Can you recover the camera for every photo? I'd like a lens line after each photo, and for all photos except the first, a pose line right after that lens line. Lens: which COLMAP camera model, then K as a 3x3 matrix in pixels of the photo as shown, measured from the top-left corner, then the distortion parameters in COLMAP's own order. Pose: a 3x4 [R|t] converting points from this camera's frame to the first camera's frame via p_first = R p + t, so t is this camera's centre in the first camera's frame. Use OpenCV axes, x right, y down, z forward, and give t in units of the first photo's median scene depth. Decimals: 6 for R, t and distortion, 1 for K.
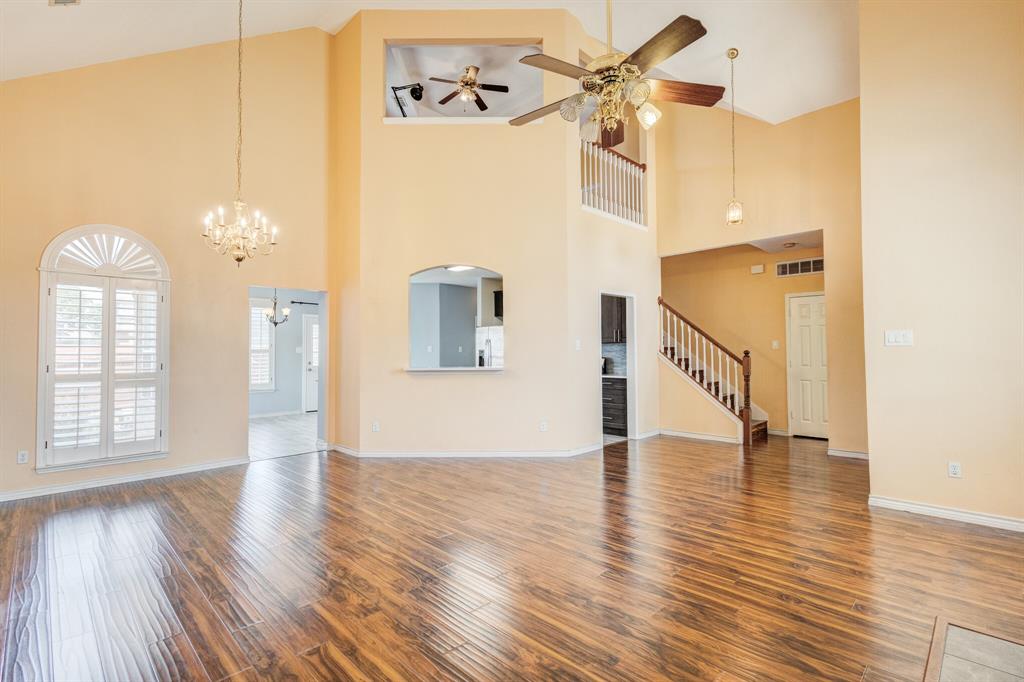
lens RADIAL K [[475.8, 0, 512.0], [0, 475.8, 341.0], [0, 0, 1]] dist [-0.000197, -0.000881]
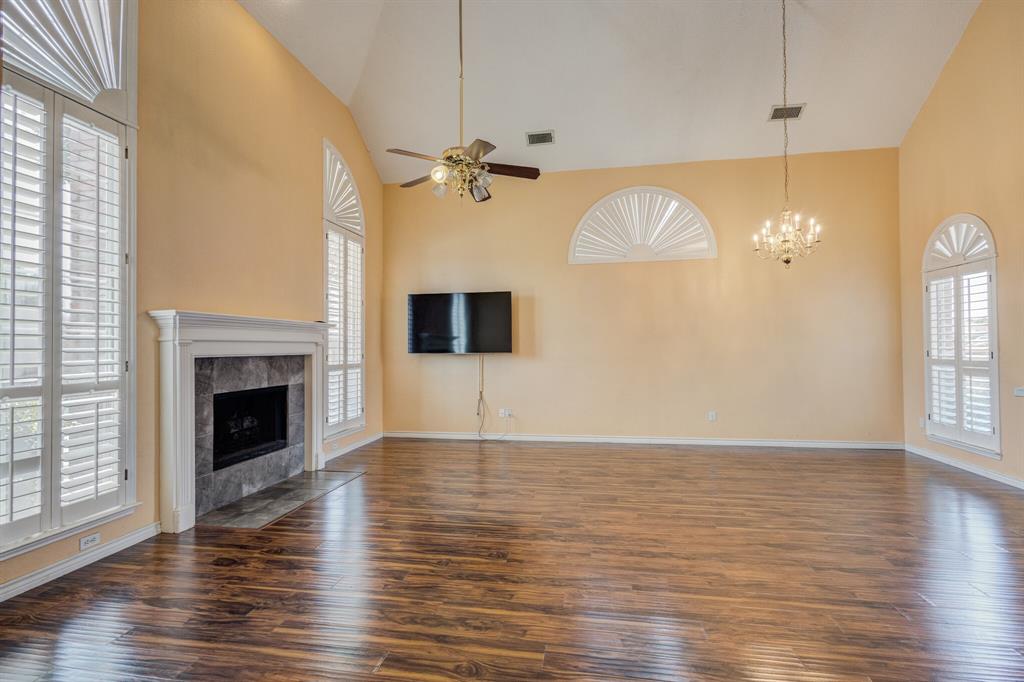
lens RADIAL K [[475.8, 0, 512.0], [0, 475.8, 341.0], [0, 0, 1]] dist [-0.000197, -0.000881]
pose [[-0.815225, 0.007825, -0.579092, 0.596899], [0.029373, 0.999180, -0.027850, 0.031588], [0.578399, -0.039714, -0.814787, 1.445974]]
